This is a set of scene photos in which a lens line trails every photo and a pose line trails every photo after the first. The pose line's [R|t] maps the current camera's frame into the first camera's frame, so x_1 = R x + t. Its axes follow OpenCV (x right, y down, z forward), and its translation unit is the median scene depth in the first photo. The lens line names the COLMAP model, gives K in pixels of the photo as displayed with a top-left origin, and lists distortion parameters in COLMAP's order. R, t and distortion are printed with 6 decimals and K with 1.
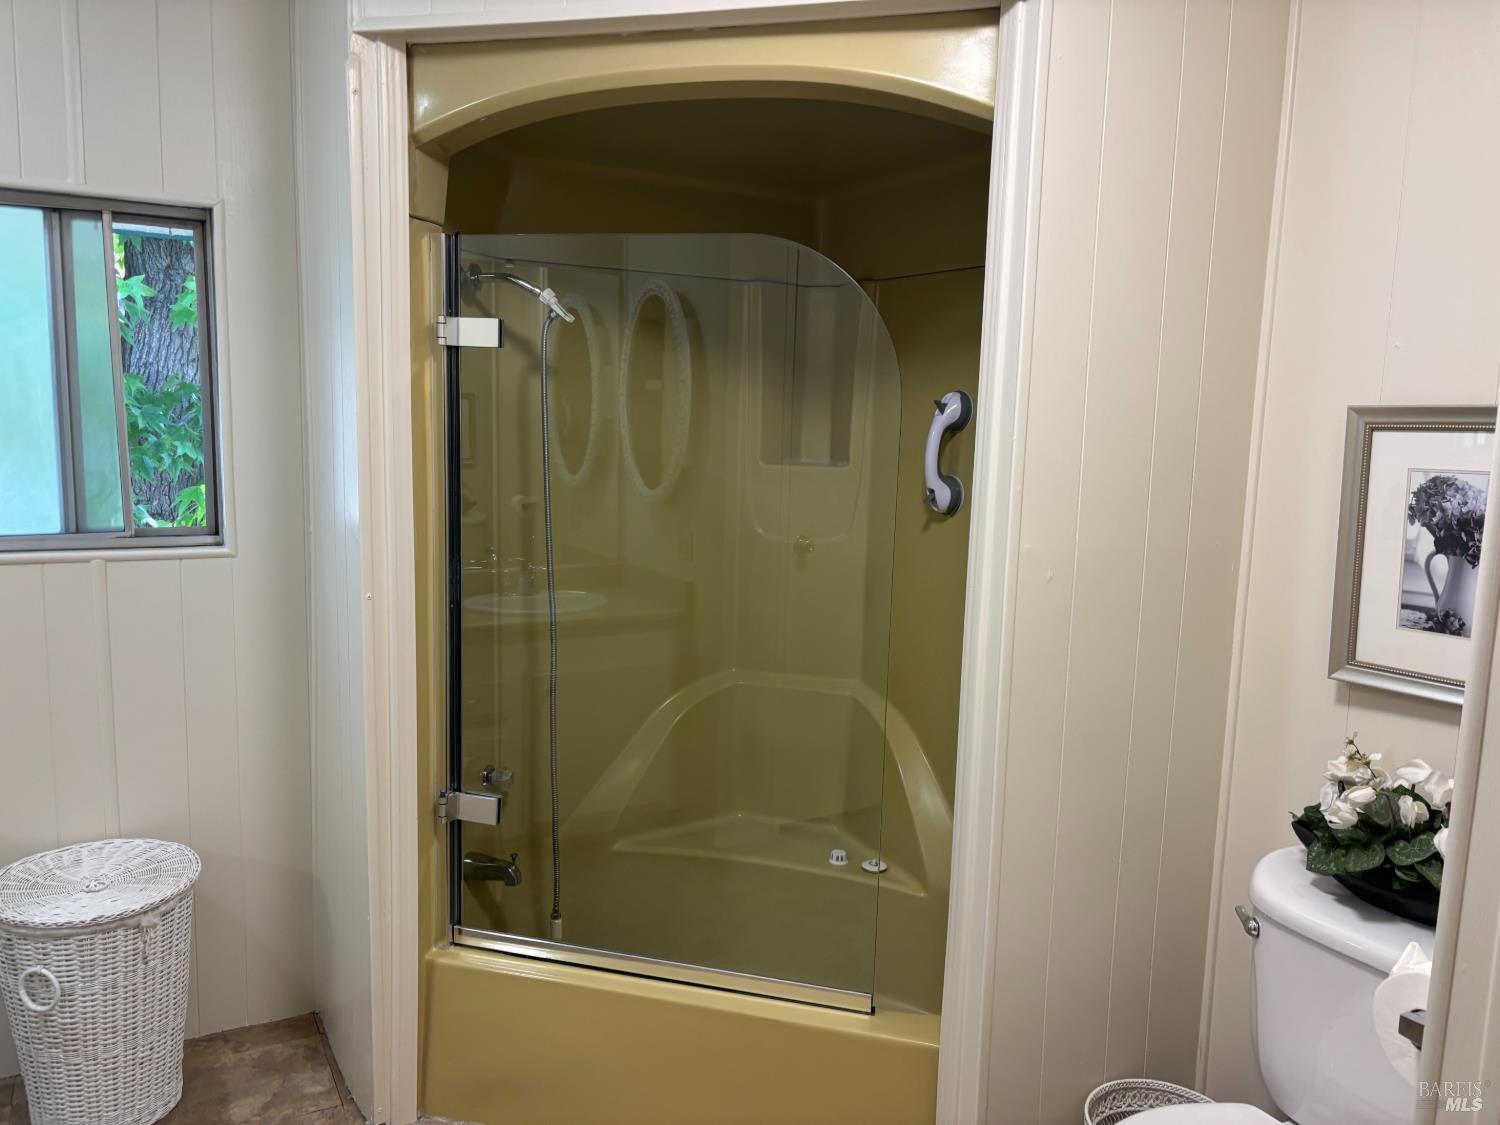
lens RADIAL K [[1141.2, 0, 749.7], [0, 1141.2, 563.5], [0, 0, 1]] dist [0.002755, -0.020116]
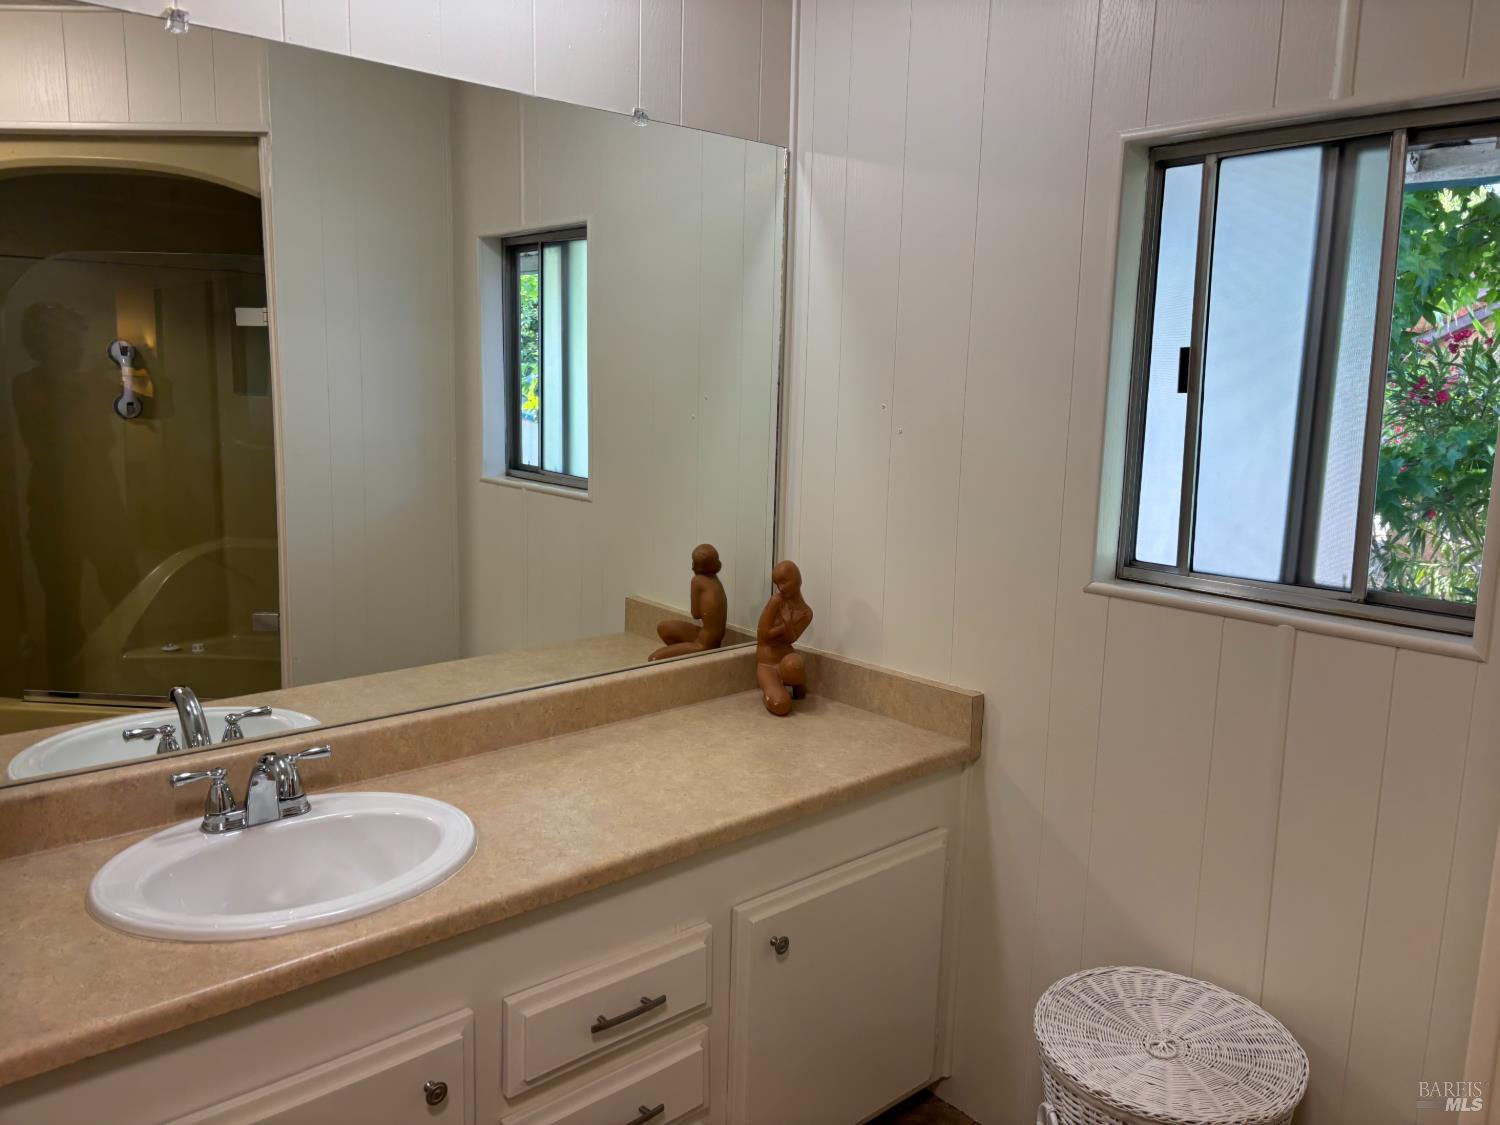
lens RADIAL K [[1141.2, 0, 749.5], [0, 1141.2, 555.8], [0, 0, 1]] dist [0.002755, -0.020116]
pose [[0.222047, 0.131755, -0.966093, 0.046037], [-0.153125, 0.983245, 0.098900, -0.065886], [0.962937, 0.125973, 0.238502, 0.494035]]
